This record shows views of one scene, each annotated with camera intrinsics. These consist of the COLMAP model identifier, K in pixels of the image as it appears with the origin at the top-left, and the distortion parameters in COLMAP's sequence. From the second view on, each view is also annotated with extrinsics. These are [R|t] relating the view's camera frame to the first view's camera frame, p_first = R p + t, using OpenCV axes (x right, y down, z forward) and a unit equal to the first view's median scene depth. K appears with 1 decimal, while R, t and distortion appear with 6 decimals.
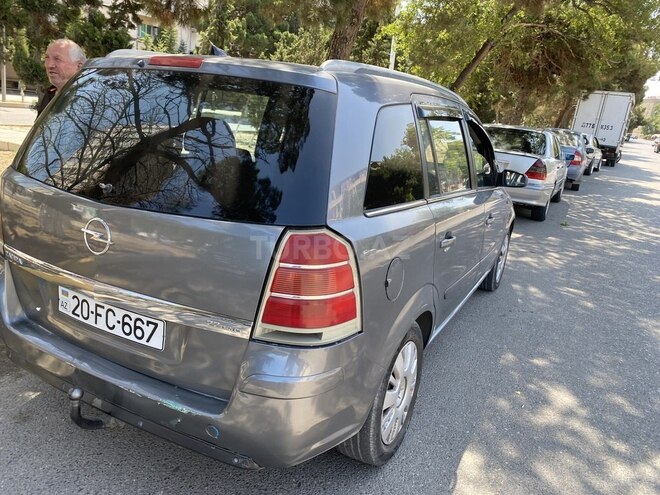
lens RADIAL K [[495.6, 0, 327.0], [0, 495.6, 247.1], [0, 0, 1]] dist [0.011828, -0.003205]
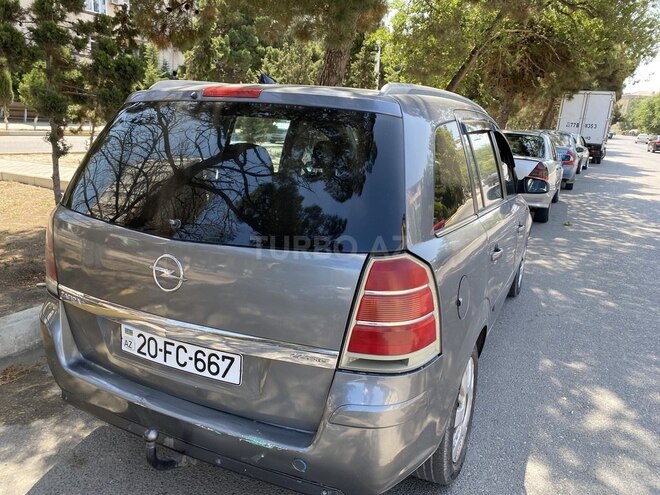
lens RADIAL K [[494.5, 0, 330.0], [0, 494.5, 247.5], [0, 0, 1]] dist [0.009583, -0.003839]
pose [[0.997882, -0.057198, 0.030983, -0.125118], [0.057750, 0.998182, -0.017247, -0.027350], [-0.029941, 0.018999, 0.999371, 0.007235]]
